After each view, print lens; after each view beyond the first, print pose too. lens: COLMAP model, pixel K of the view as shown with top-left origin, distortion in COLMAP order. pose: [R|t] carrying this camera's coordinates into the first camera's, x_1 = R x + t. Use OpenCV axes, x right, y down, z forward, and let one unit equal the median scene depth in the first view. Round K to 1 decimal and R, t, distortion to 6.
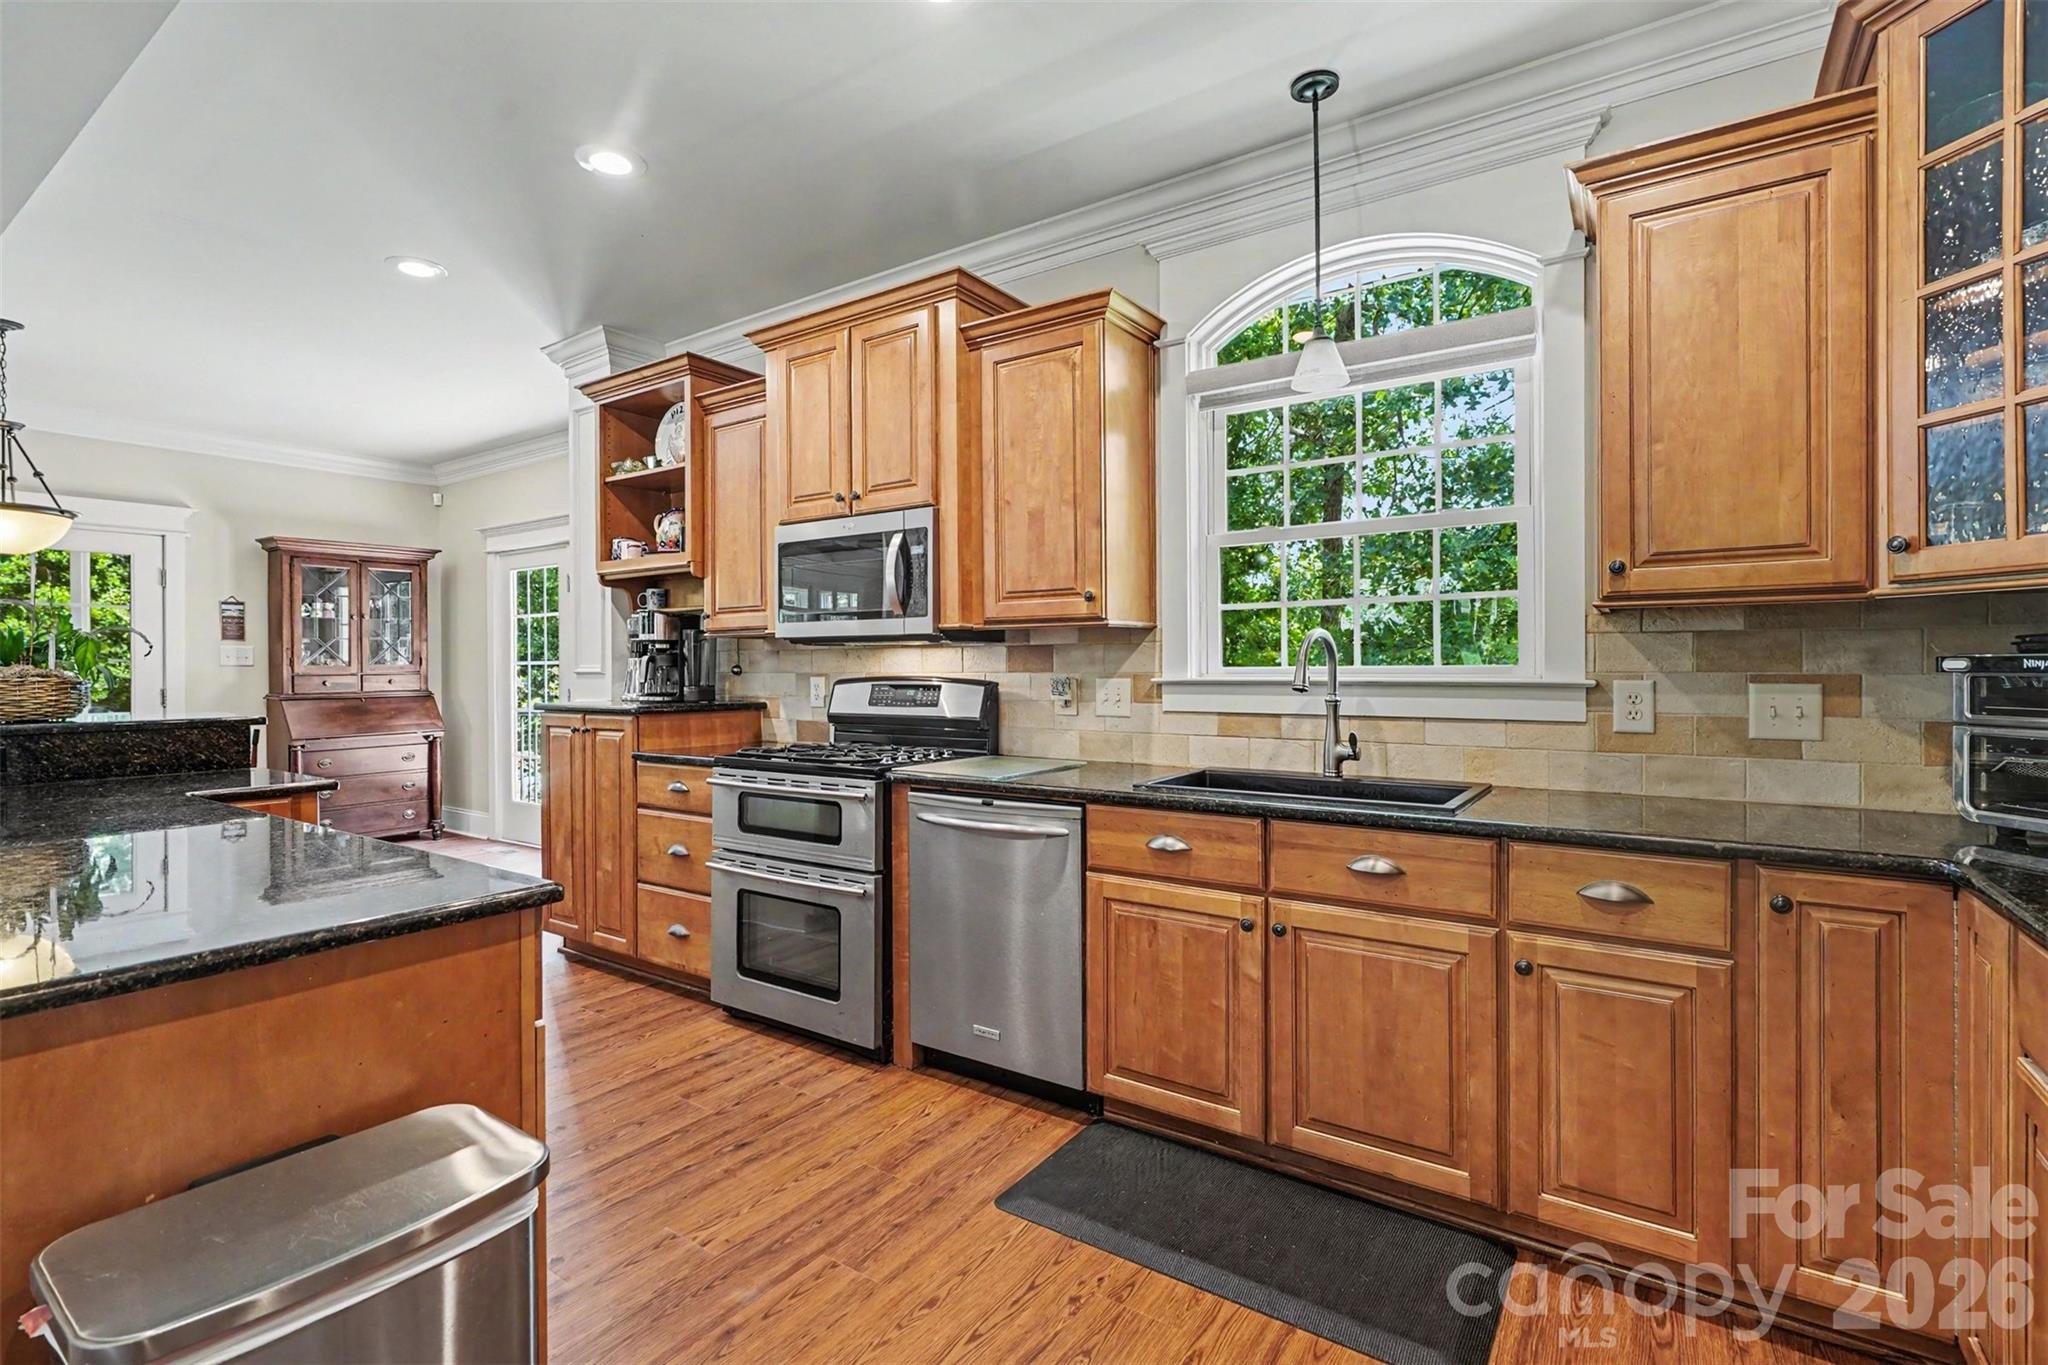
lens RADIAL K [[945.1, 0, 1019.1], [0, 945.1, 673.9], [0, 0, 1]] dist [-0.000526, 0.000081]
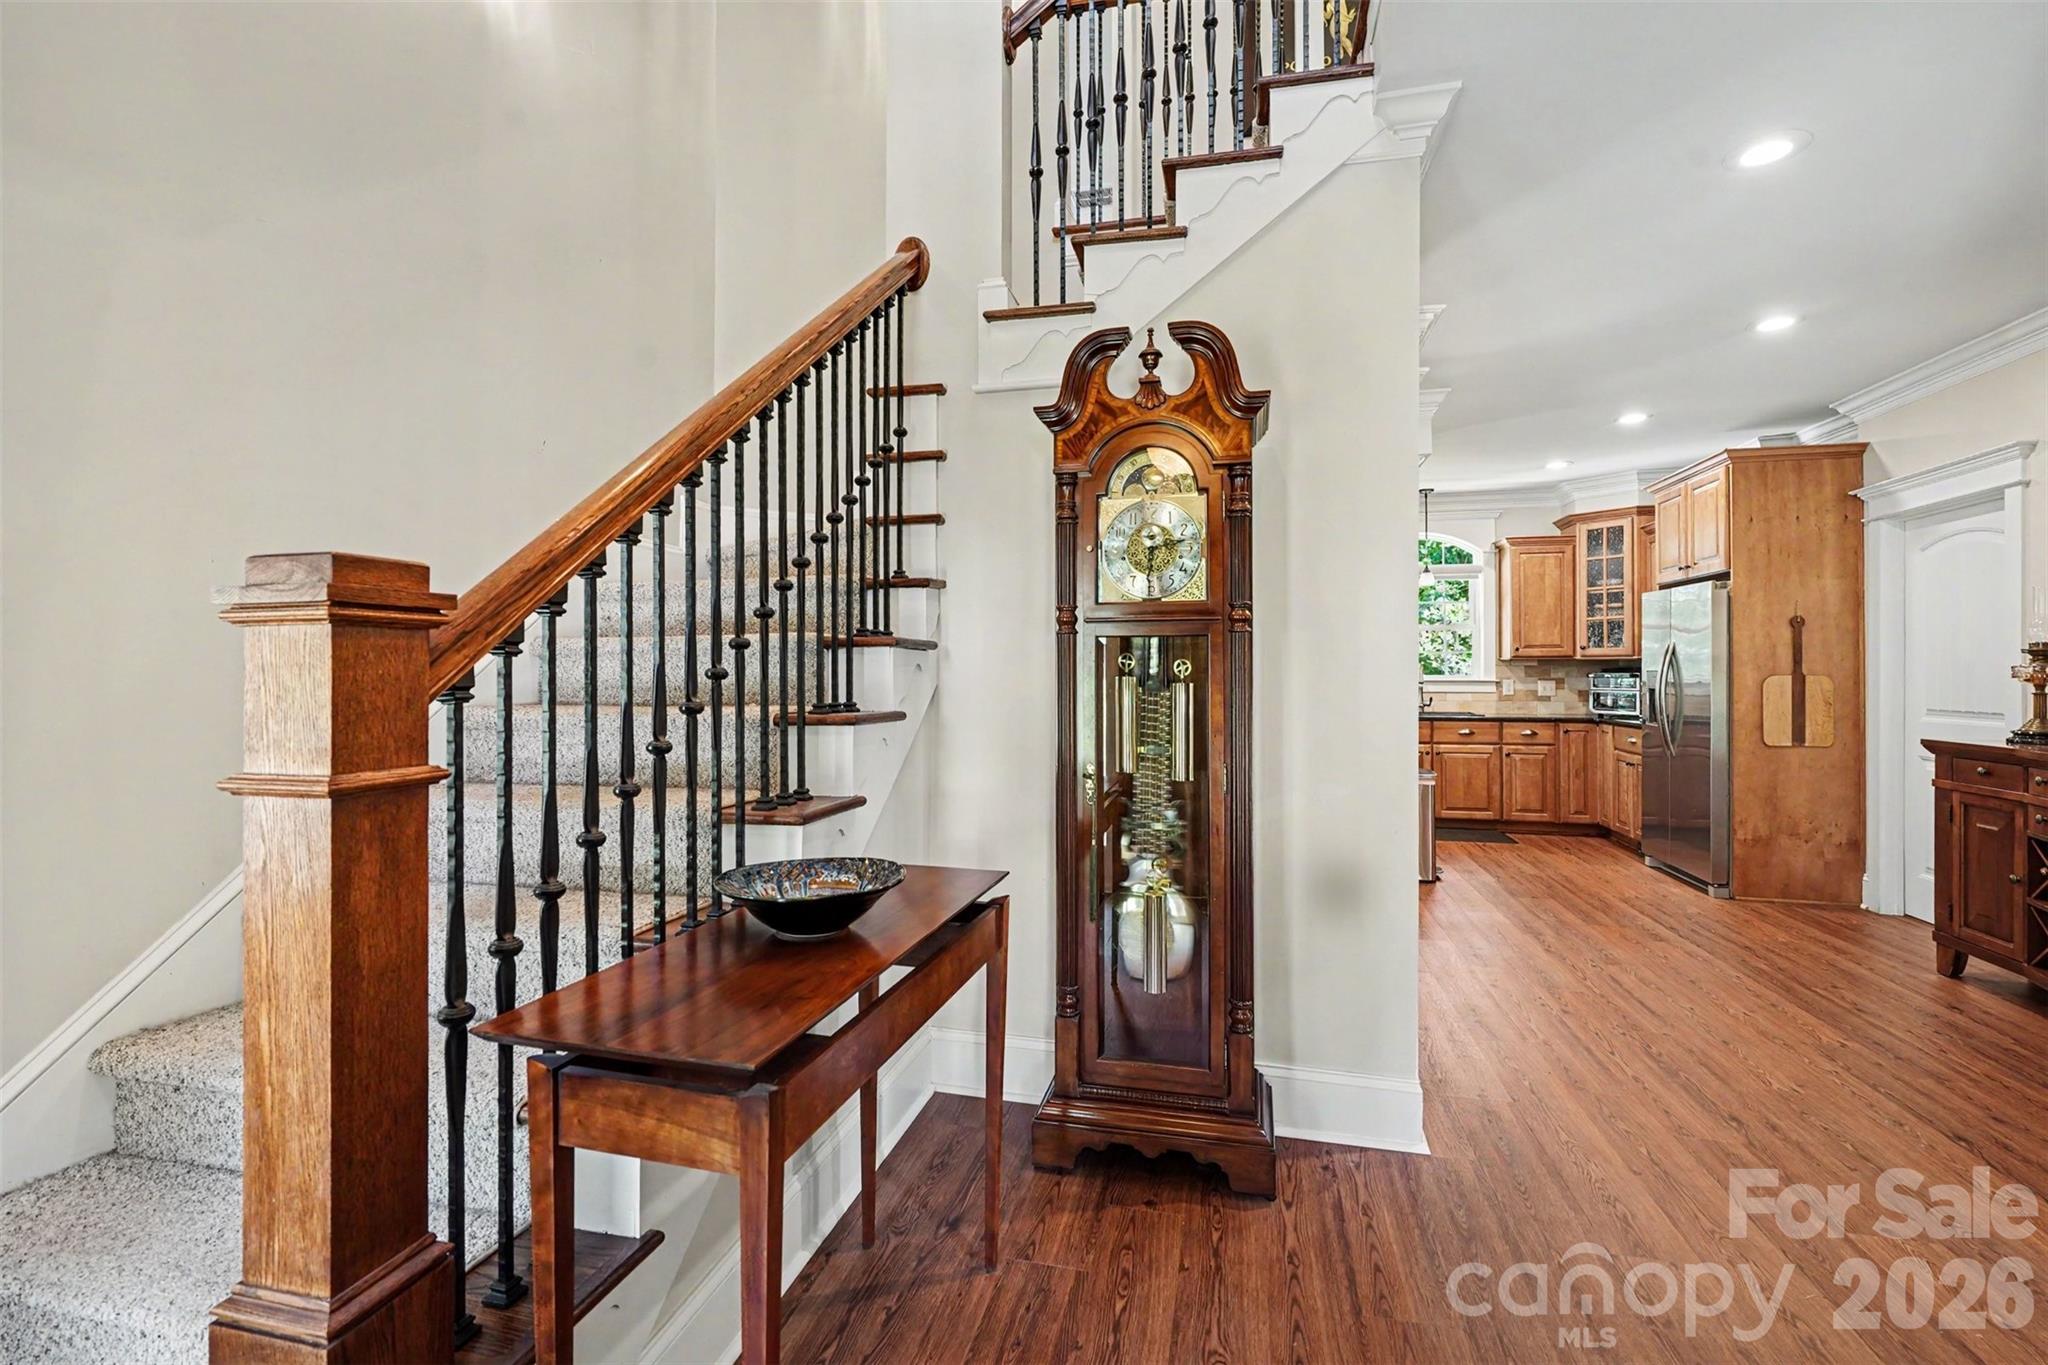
lens RADIAL K [[945.1, 0, 1019.1], [0, 945.1, 673.9], [0, 0, 1]] dist [-0.000526, 0.000081]
pose [[0.931032, 0.003481, 0.364921, -2.084349], [-0.000140, 0.999958, -0.009181, 0.015536], [-0.364938, 0.008497, 0.930993, -1.421197]]
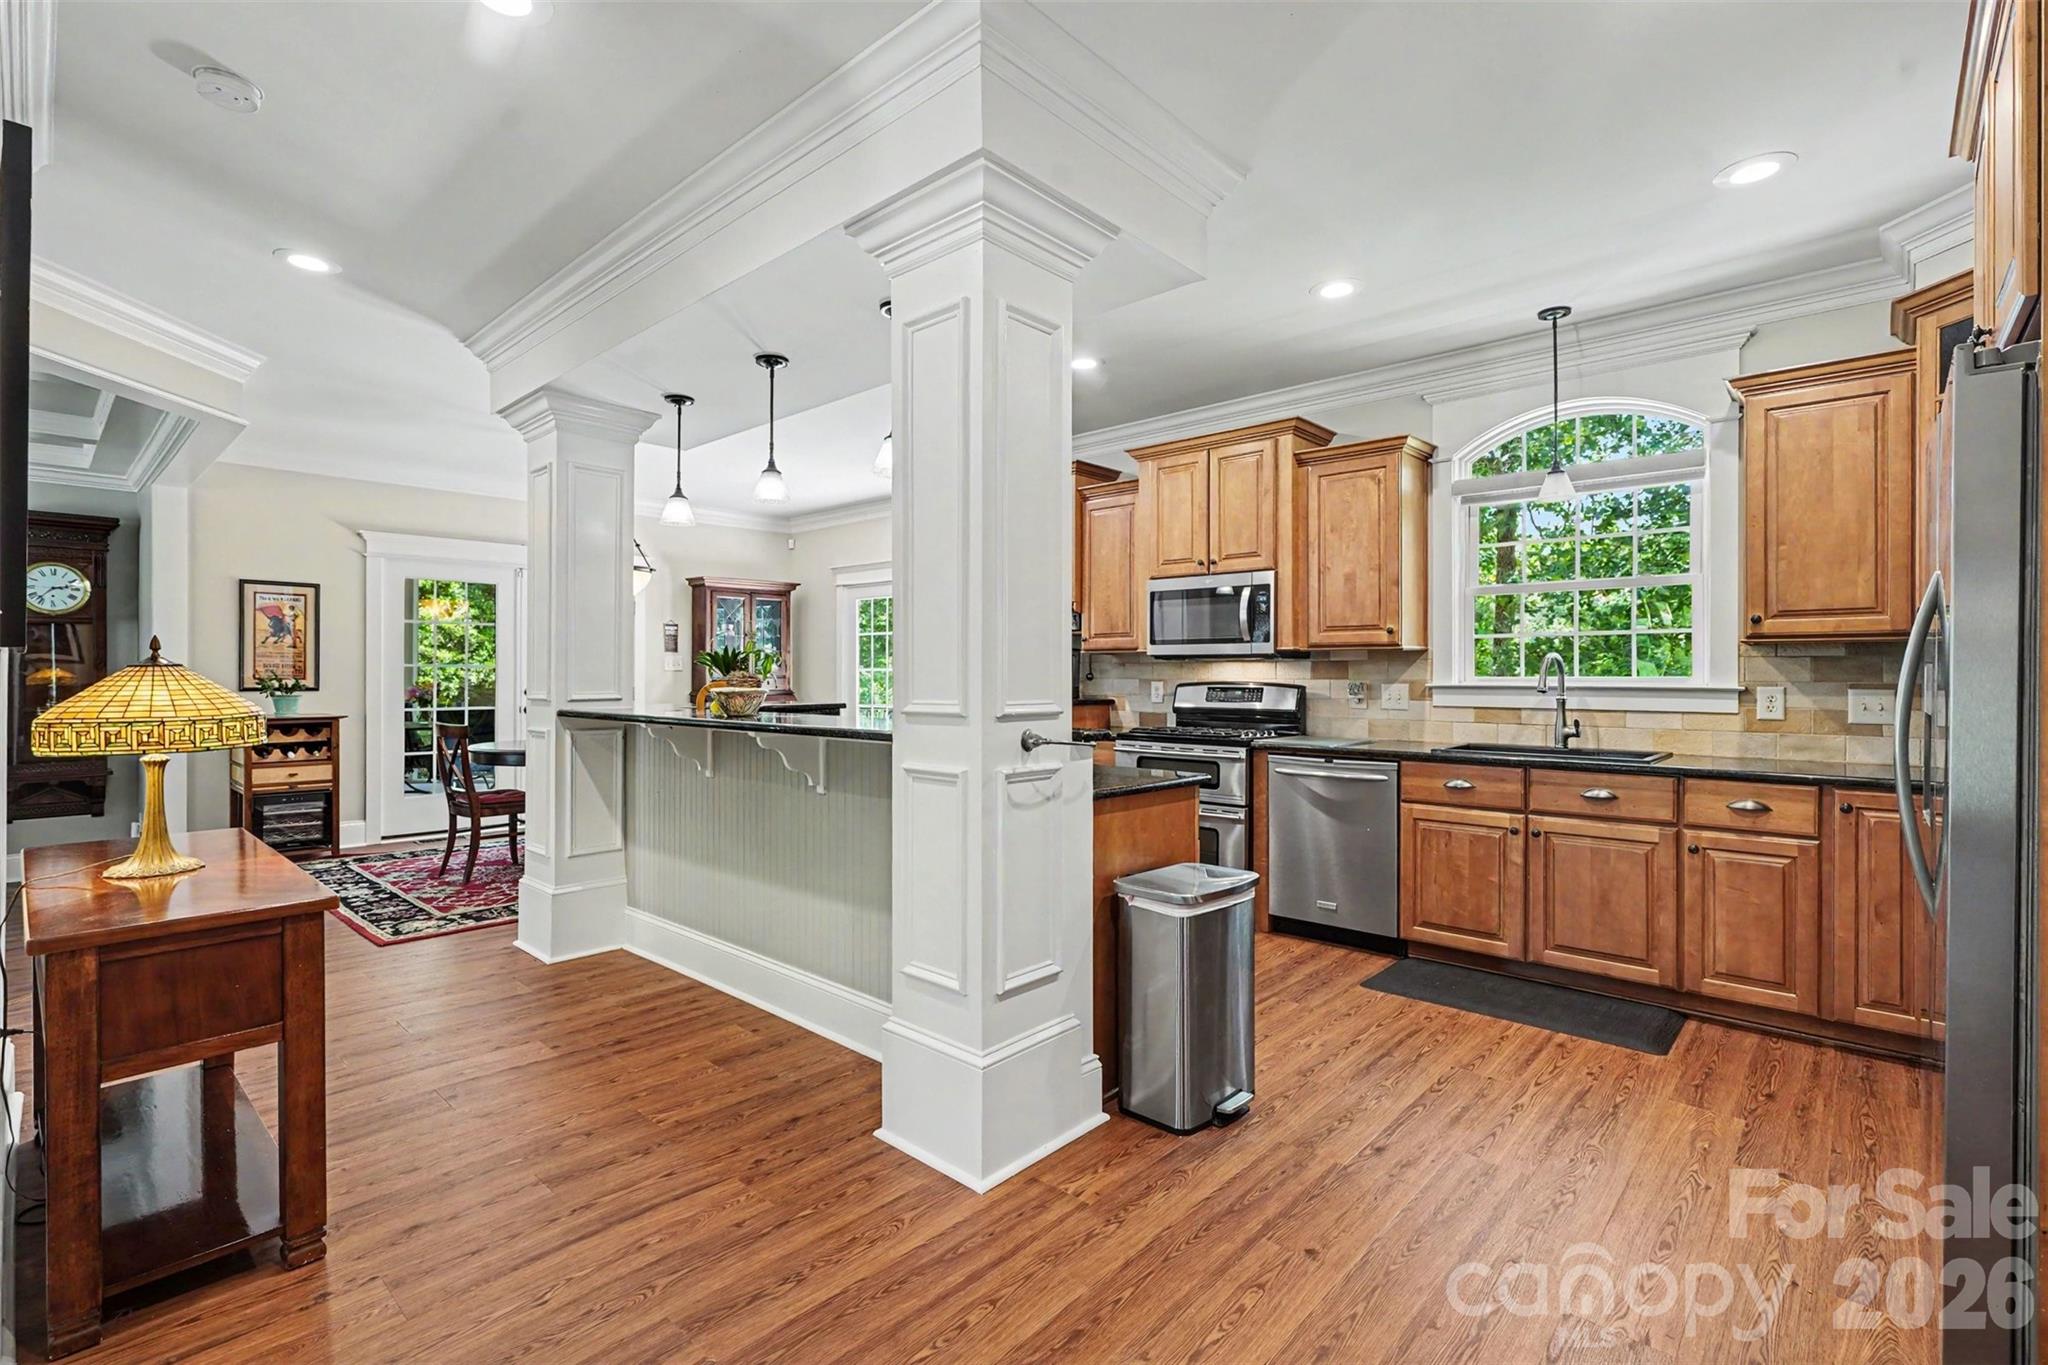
lens RADIAL K [[938.3, 0, 1014.7], [0, 938.3, 678.1], [0, 0, 1]] dist [-0.000904, -0.000372]
pose [[0.989766, 0.006457, -0.142552, -0.359271], [-0.006900, 0.999973, -0.002611, 0.004591], [0.142532, 0.003568, 0.989784, -0.695034]]
